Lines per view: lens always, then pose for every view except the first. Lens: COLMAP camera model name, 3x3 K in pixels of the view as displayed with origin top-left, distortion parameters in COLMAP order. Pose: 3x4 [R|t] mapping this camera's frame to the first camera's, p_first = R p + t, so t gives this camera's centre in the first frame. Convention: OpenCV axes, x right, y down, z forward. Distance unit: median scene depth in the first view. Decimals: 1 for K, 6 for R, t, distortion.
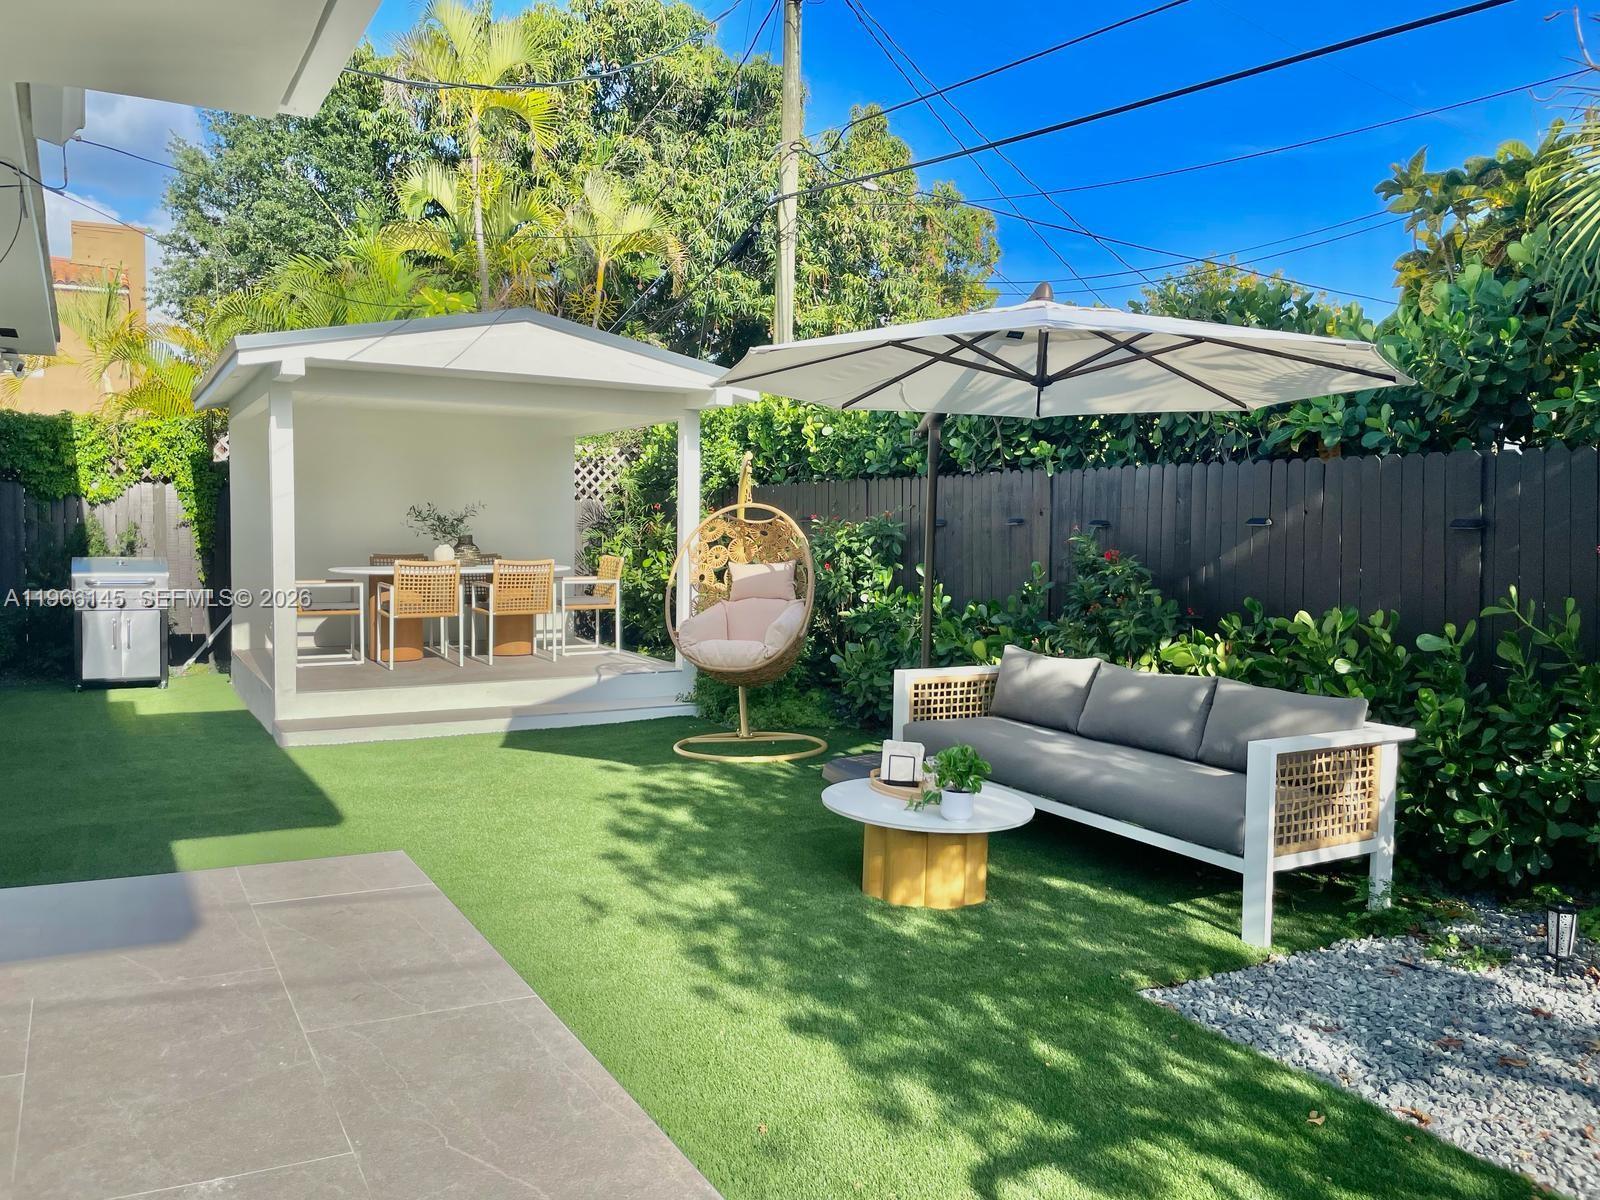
lens RADIAL K [[1235.3, 0, 798.2], [0, 1235.3, 590.2], [0, 0, 1]] dist [0.064134, -0.075335]
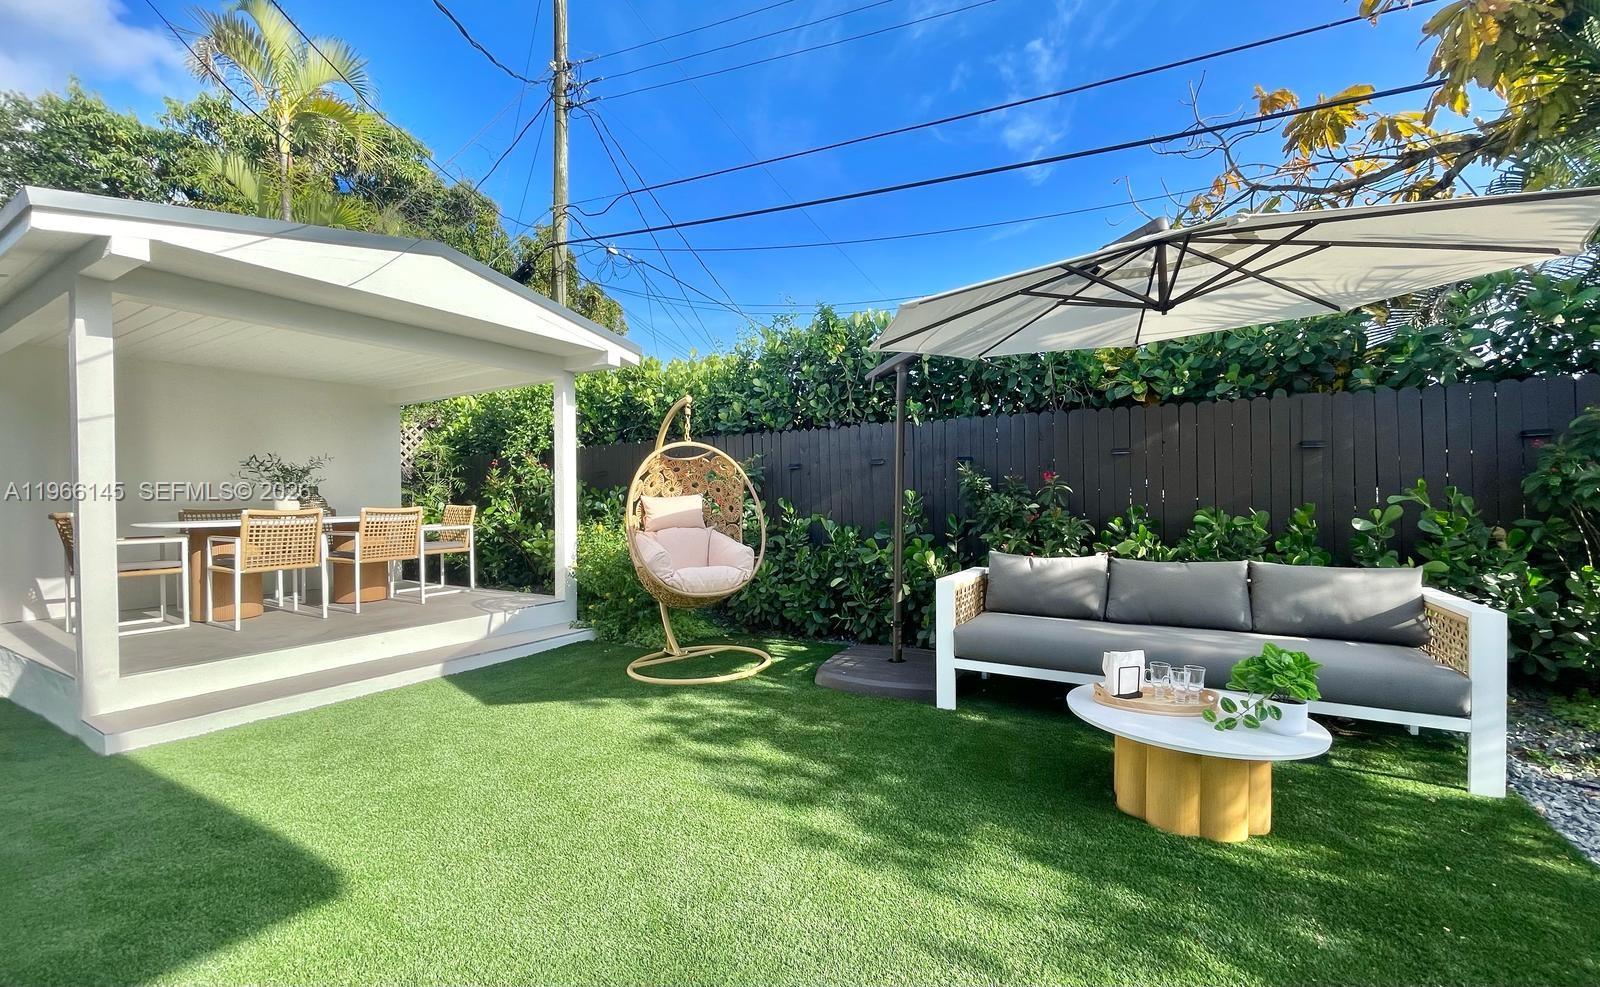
lens RADIAL K [[653.6, 0, 800.6], [0, 653.6, 508.8], [0, 0, 1]] dist [0.001359, -0.000436]
pose [[0.862685, -0.028783, 0.504922, -0.280650], [0.050076, 0.998334, -0.028648, 0.012714], [-0.503257, 0.049998, 0.862689, 0.497372]]
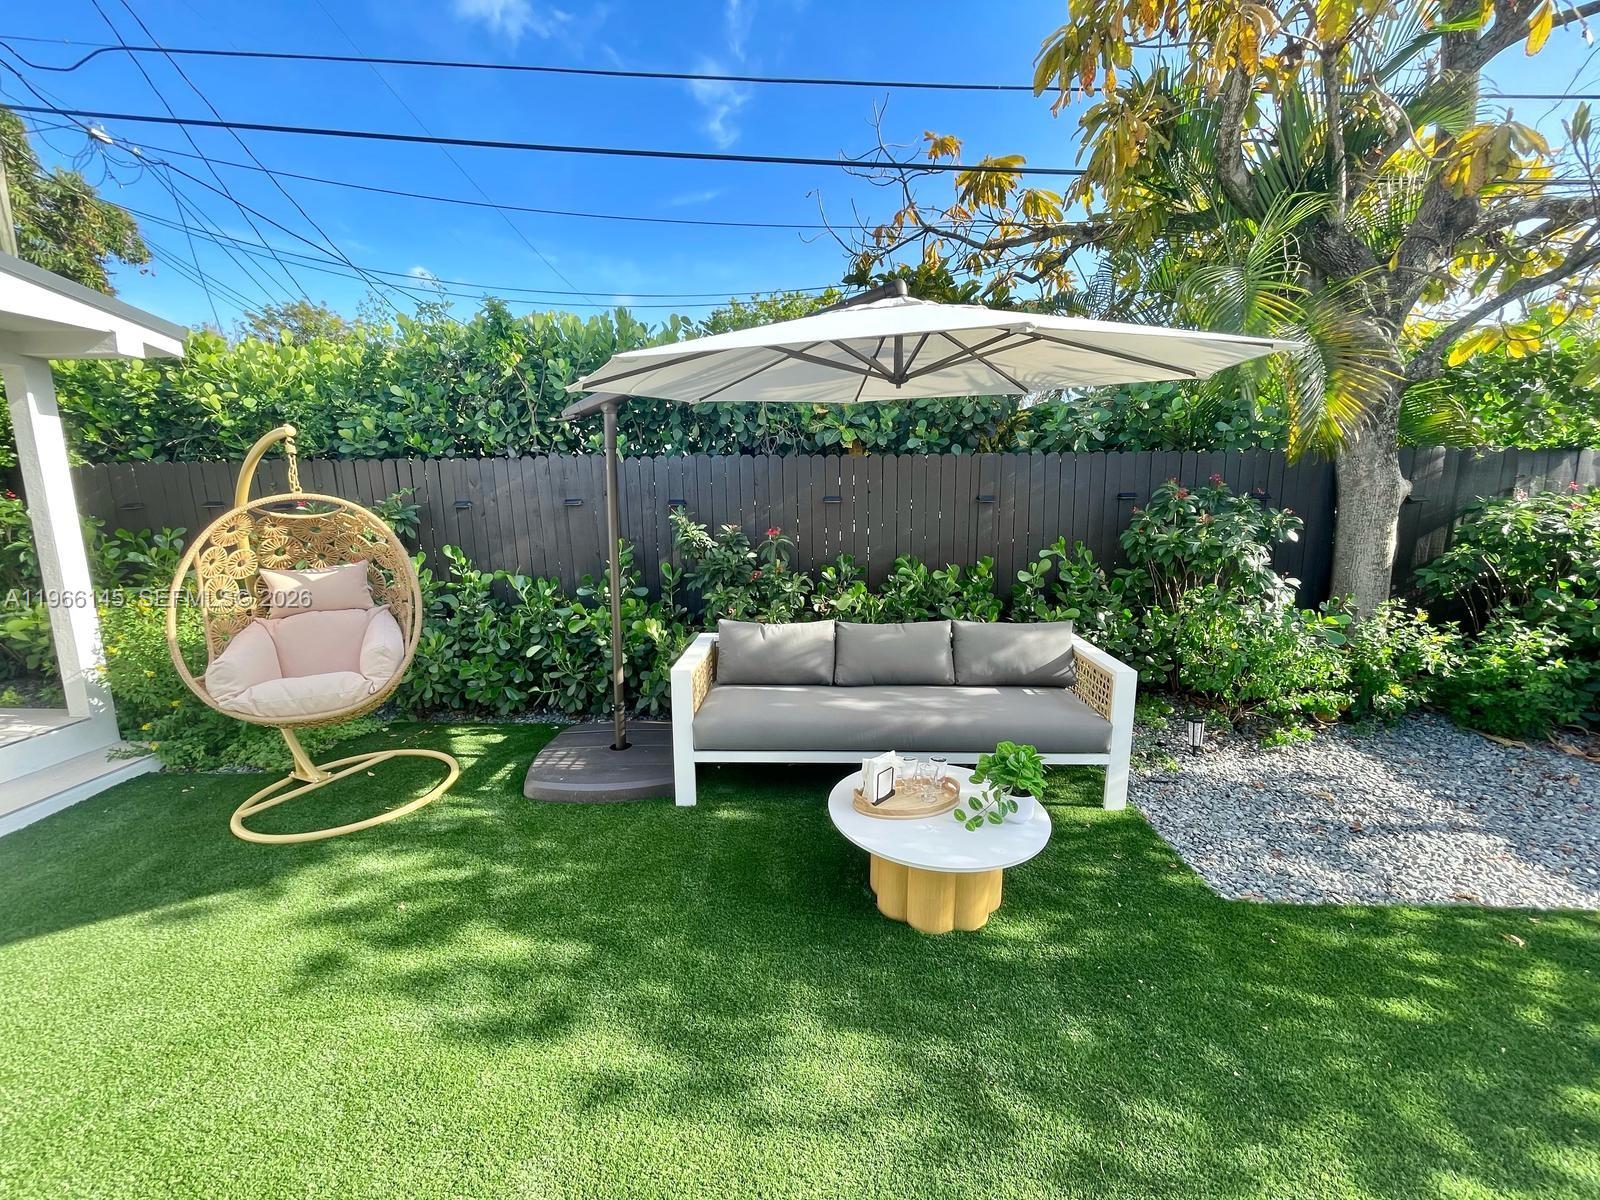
lens RADIAL K [[651.4, 0, 799.3], [0, 651.4, 591.4], [0, 0, 1]] dist [0.002217, -0.000115]
pose [[0.523844, -0.162211, 0.836227, -0.252119], [0.063353, 0.986401, 0.151655, -0.058271], [-0.849455, -0.026466, 0.526997, 0.579072]]
